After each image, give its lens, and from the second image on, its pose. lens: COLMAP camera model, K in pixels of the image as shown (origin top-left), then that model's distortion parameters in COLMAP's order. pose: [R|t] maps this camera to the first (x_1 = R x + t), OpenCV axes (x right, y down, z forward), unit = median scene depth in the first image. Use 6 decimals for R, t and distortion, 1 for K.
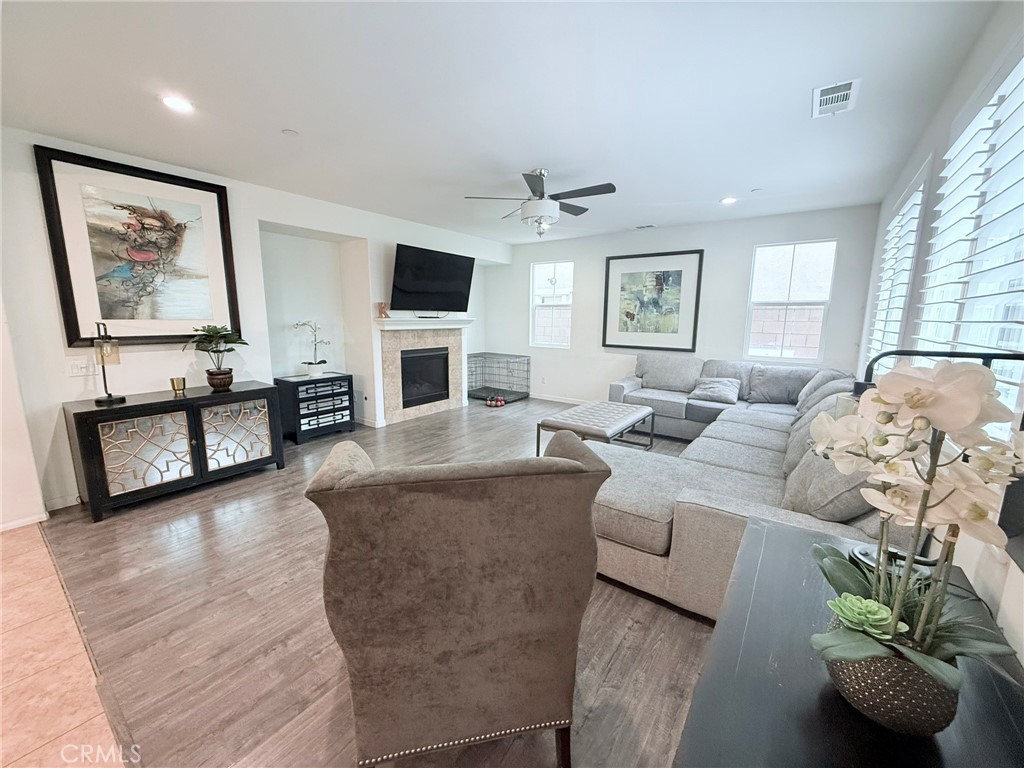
lens RADIAL K [[405.6, 0, 510.0], [0, 405.6, 382.4], [0, 0, 1]] dist [-0.000859, 0.000172]
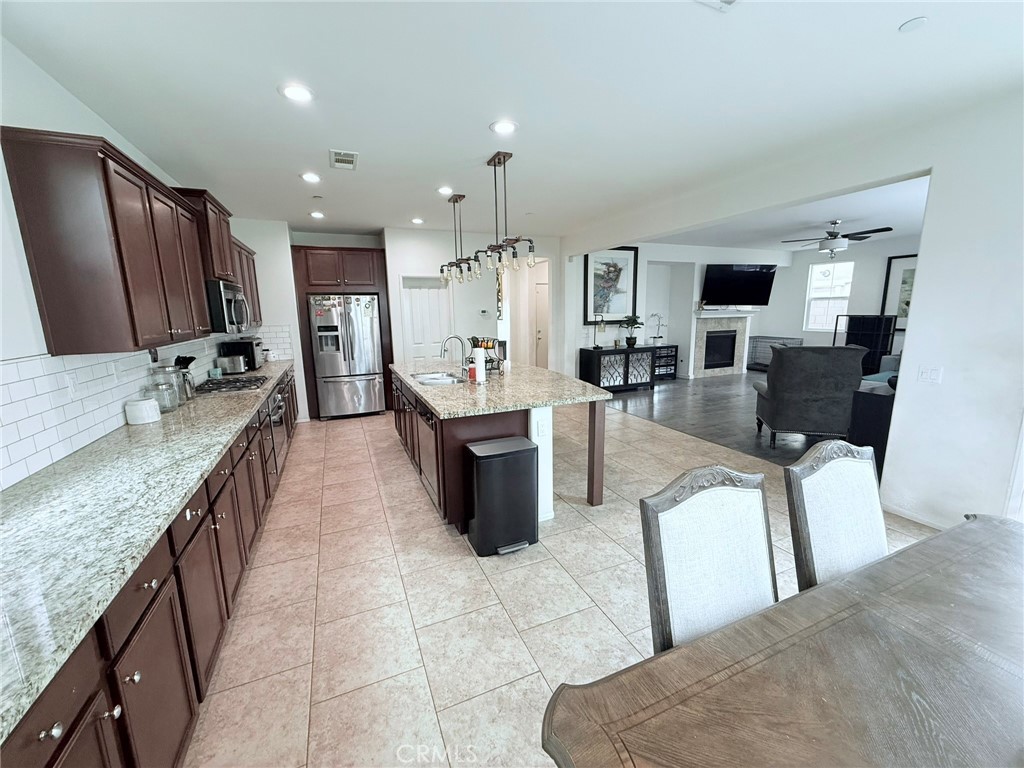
lens RADIAL K [[405.6, 0, 511.0], [0, 405.6, 383.2], [0, 0, 1]] dist [-0.000859, 0.000172]
pose [[0.866238, 0.065941, -0.495261, -0.172971], [-0.057415, 0.997823, 0.032432, 0.142633], [0.496321, 0.000342, 0.868139, -0.914592]]
